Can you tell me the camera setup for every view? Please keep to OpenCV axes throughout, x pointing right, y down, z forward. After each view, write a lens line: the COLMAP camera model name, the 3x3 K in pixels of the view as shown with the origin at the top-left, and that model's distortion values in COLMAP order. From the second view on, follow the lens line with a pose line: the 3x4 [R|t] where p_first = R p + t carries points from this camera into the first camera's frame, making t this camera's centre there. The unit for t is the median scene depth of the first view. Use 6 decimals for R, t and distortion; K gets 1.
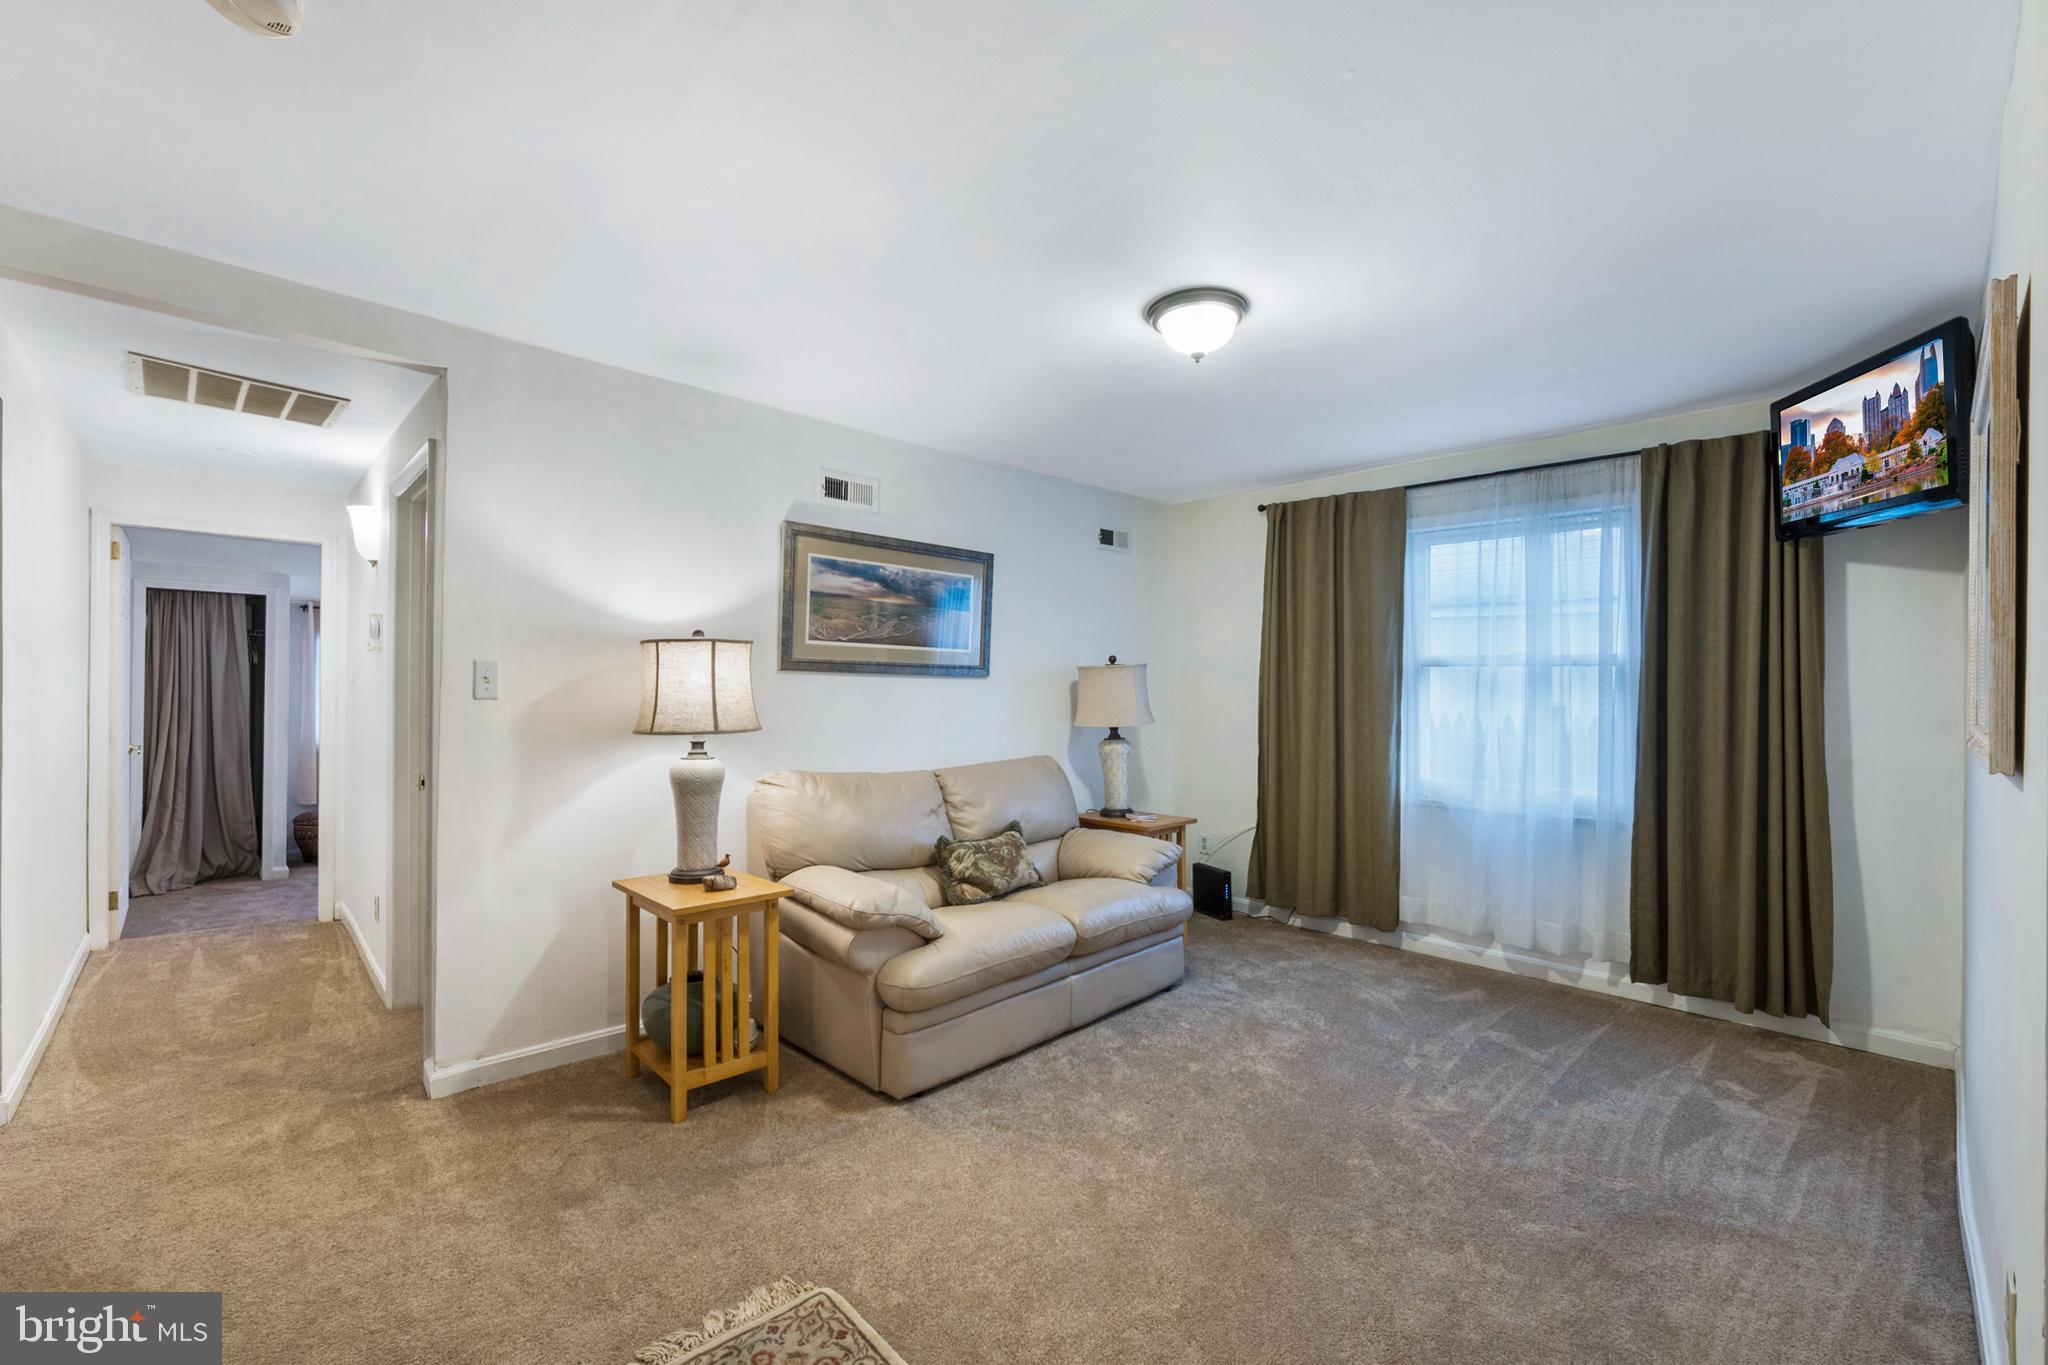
lens RADIAL K [[878.0, 0, 1027.9], [0, 878.0, 683.5], [0, 0, 1]] dist [-0.003416, -0.000321]
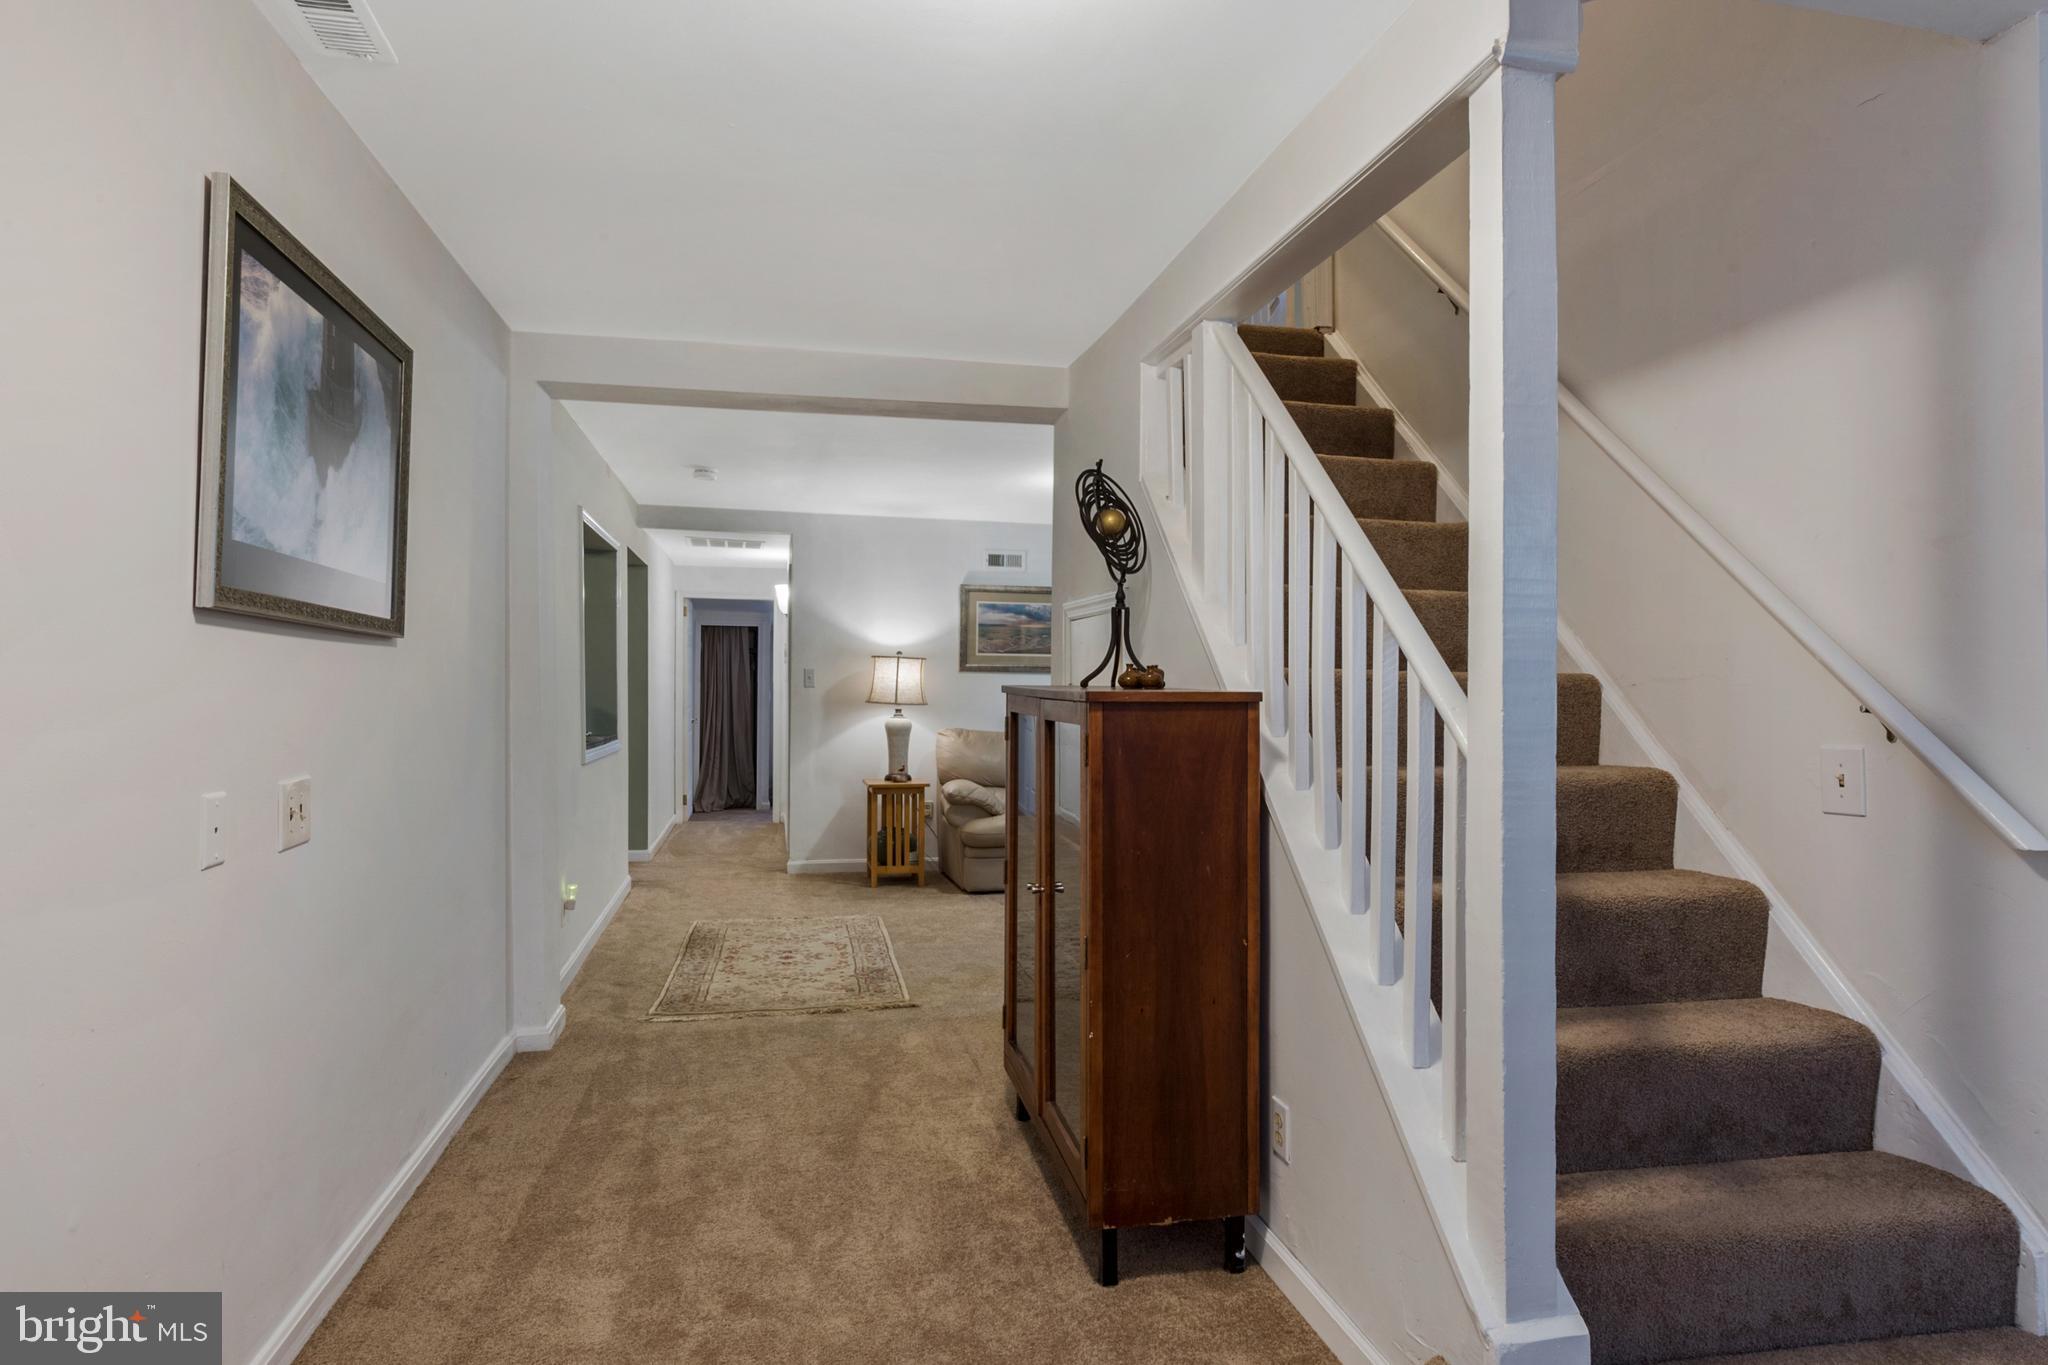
lens RADIAL K [[1144.1, 0, 1014.3], [0, 1144.1, 678.7], [0, 0, 1]] dist [0.000256, -0.000004]
pose [[0.857823, -0.008137, -0.513881, 0.933171], [0.004098, 0.999951, -0.008994, 0.019839], [0.513929, 0.005609, 0.857815, -0.841342]]
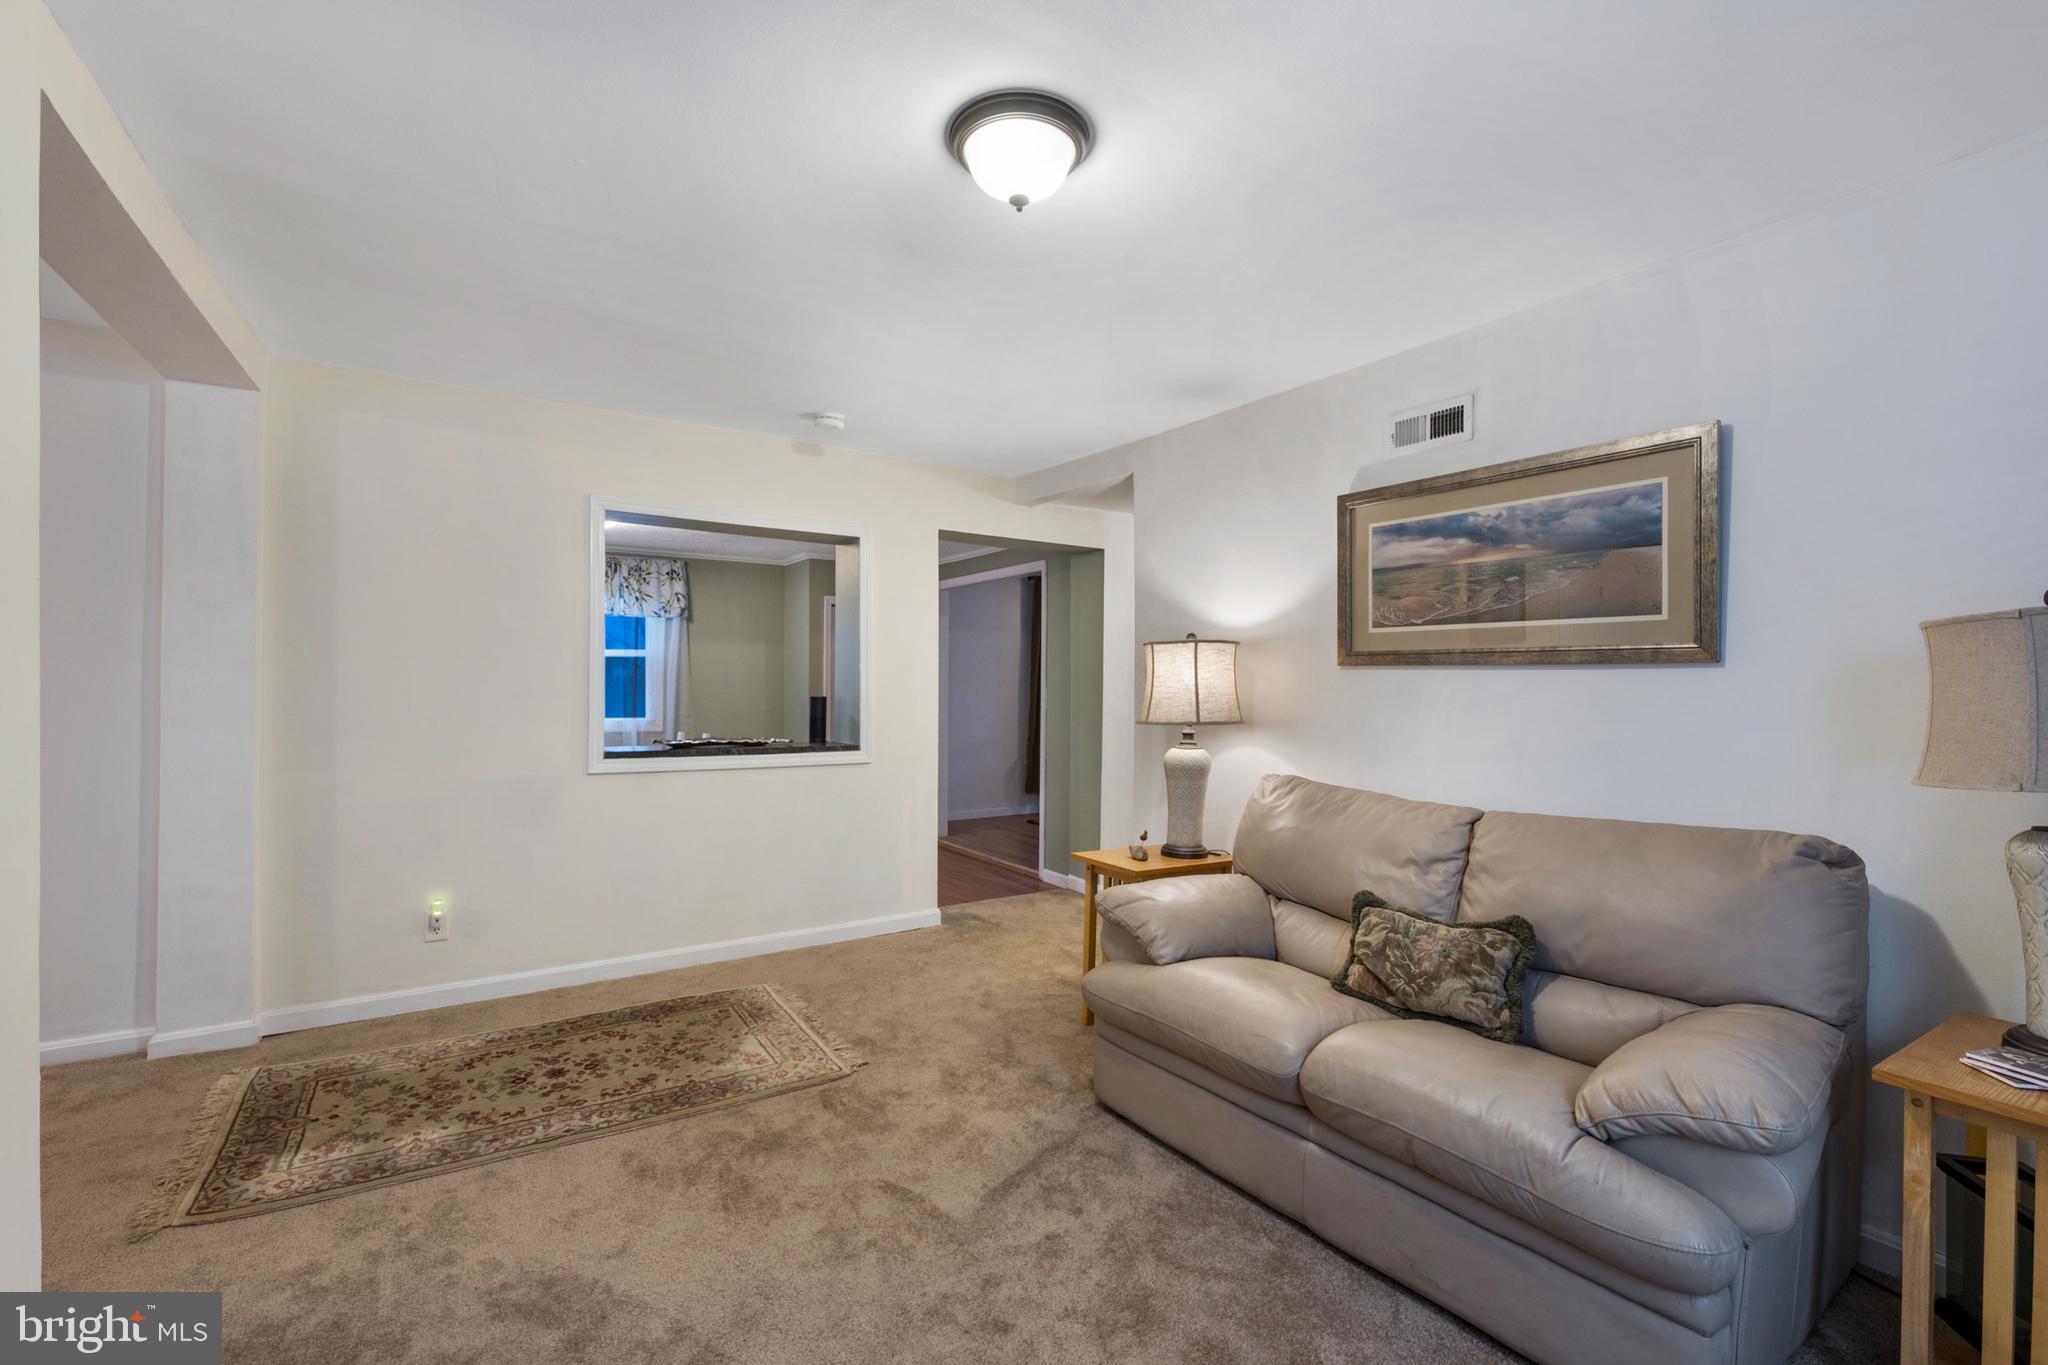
lens RADIAL K [[878.0, 0, 1015.4], [0, 878.0, 693.9], [0, 0, 1]] dist [-0.003416, -0.000321]
pose [[-0.188274, -0.001333, -0.982116, 0.632420], [-0.007341, 0.999973, 0.000050, 0.015716], [0.982089, 0.007219, -0.188279, 0.823690]]
